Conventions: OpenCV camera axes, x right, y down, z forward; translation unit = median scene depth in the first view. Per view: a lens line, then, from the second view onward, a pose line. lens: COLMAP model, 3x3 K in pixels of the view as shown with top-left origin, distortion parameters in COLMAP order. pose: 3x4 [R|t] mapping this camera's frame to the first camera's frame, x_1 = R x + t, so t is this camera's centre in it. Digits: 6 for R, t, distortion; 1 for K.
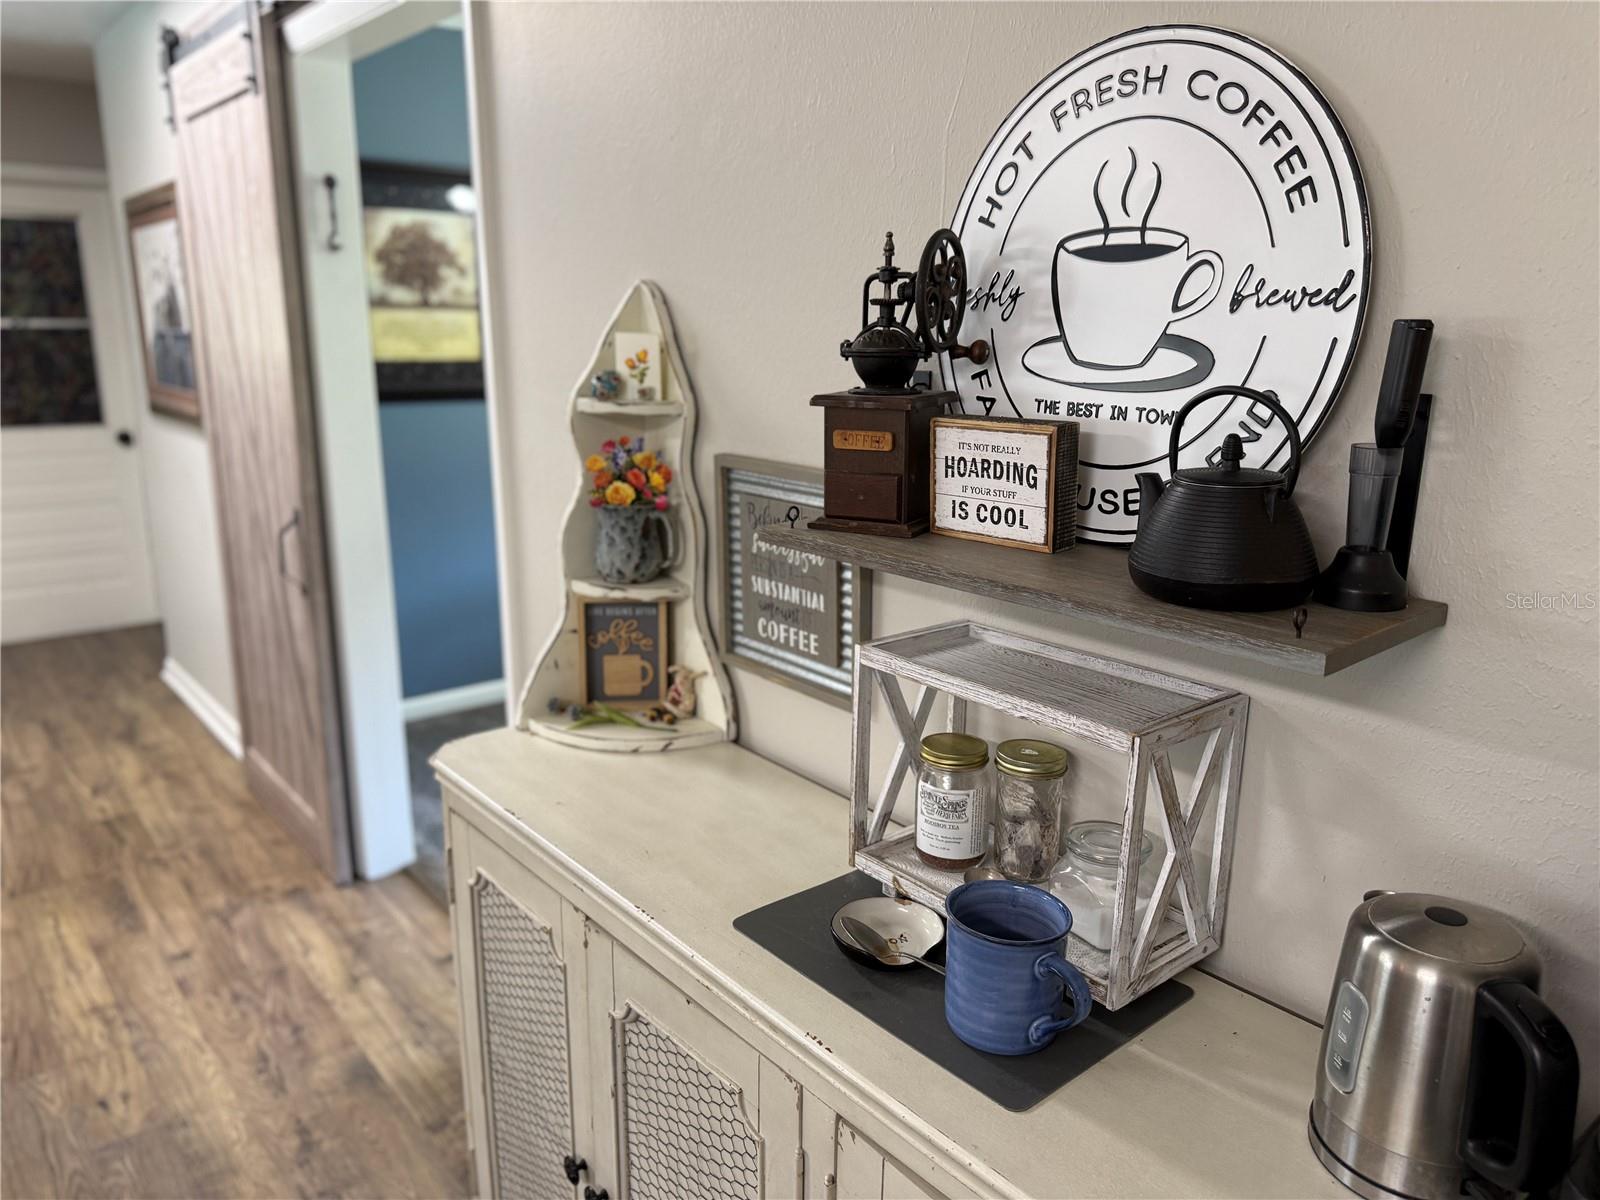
lens RADIAL K [[1105.8, 0, 800.0], [0, 1105.8, 600.0], [0, 0, 1]] dist [0.004636, 0.000850]
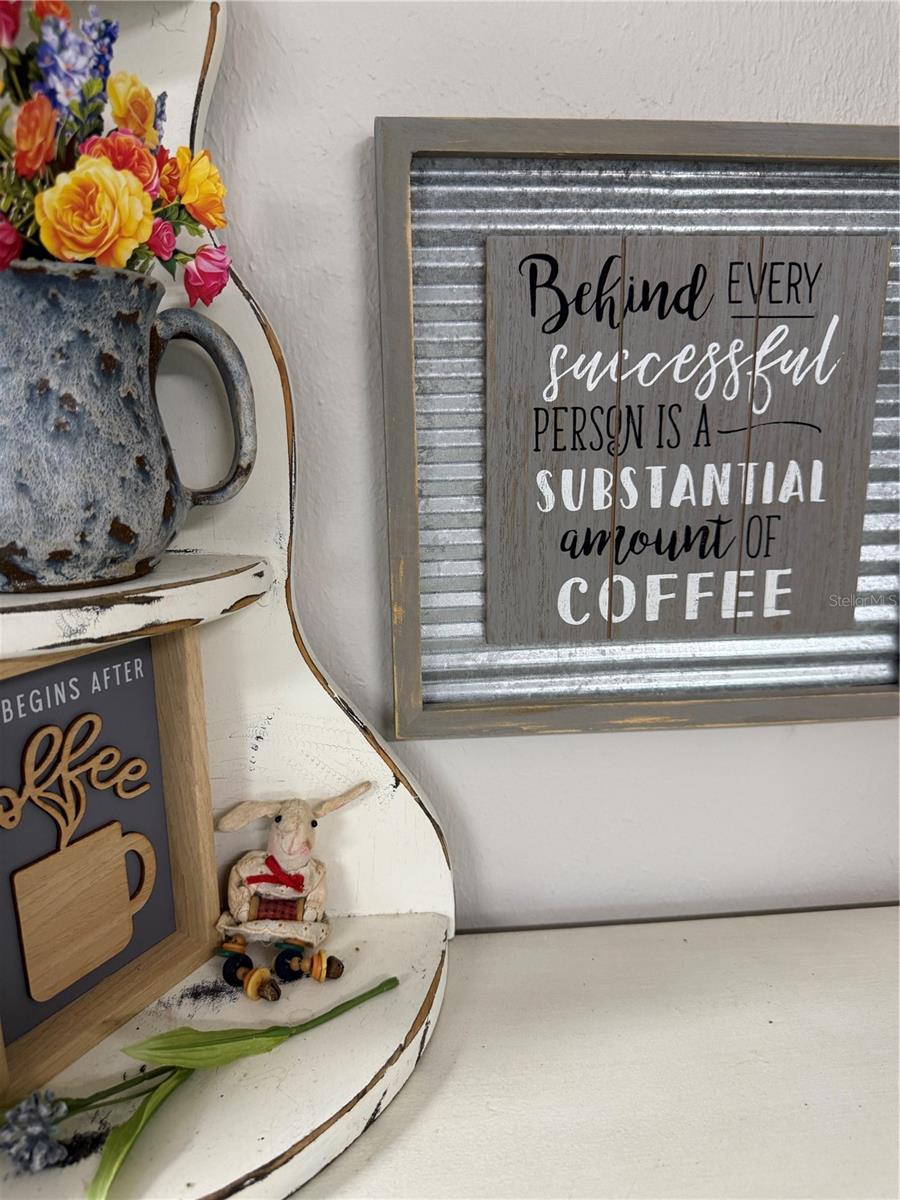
lens RADIAL K [[844.6, 0, 449.0], [0, 844.6, 573.9], [0, 0, 1]] dist [-0.052017, 0.024795]
pose [[0.580407, -0.179179, 0.794369, -0.399348], [0.217149, 0.974225, 0.061087, -0.016011], [-0.784840, 0.137041, 0.604355, 1.189175]]
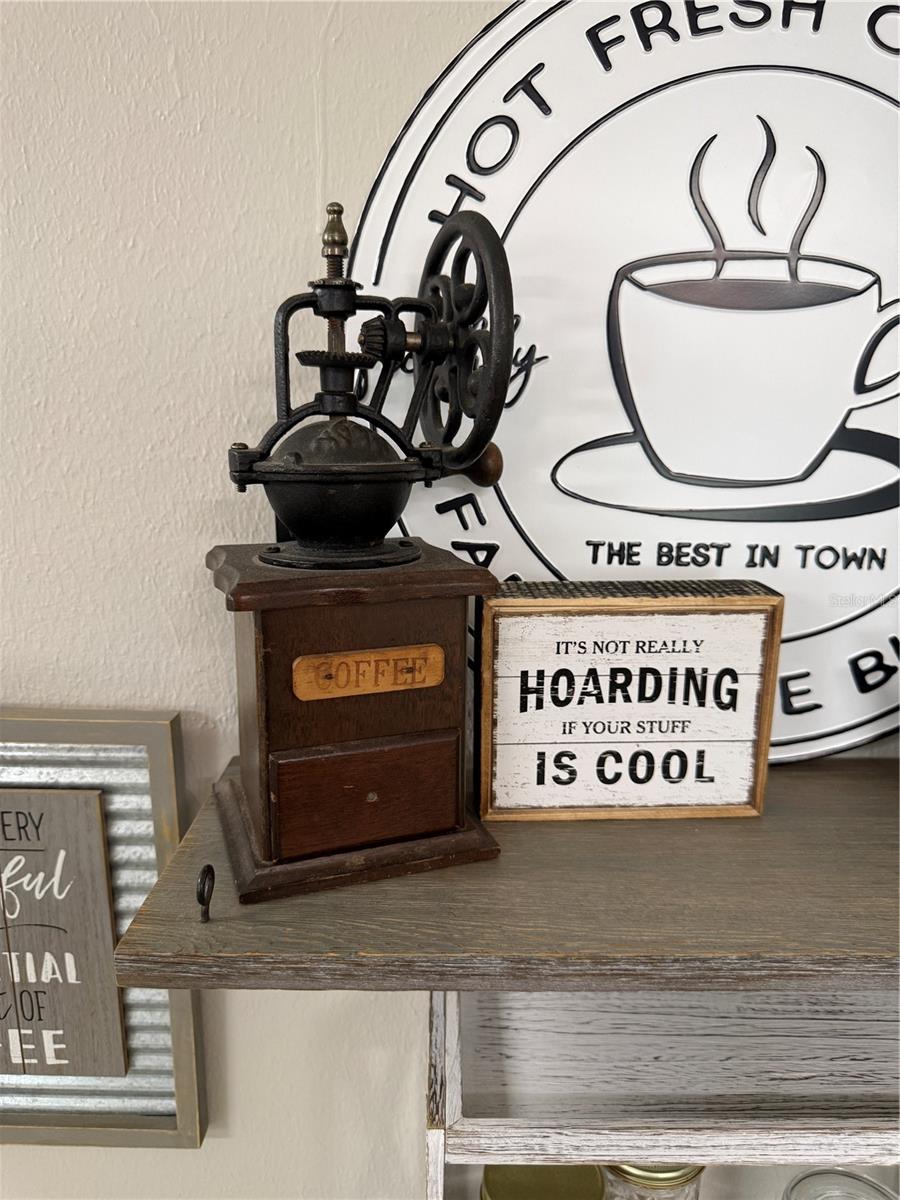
lens RADIAL K [[854.7, 0, 425.1], [0, 854.7, 602.8], [0, 0, 1]] dist [0.011877, -0.008343]
pose [[0.647577, -0.148223, 0.747445, -0.182308], [0.182092, 0.982582, 0.037090, -0.185027], [-0.739923, 0.112085, 0.663288, 0.782429]]
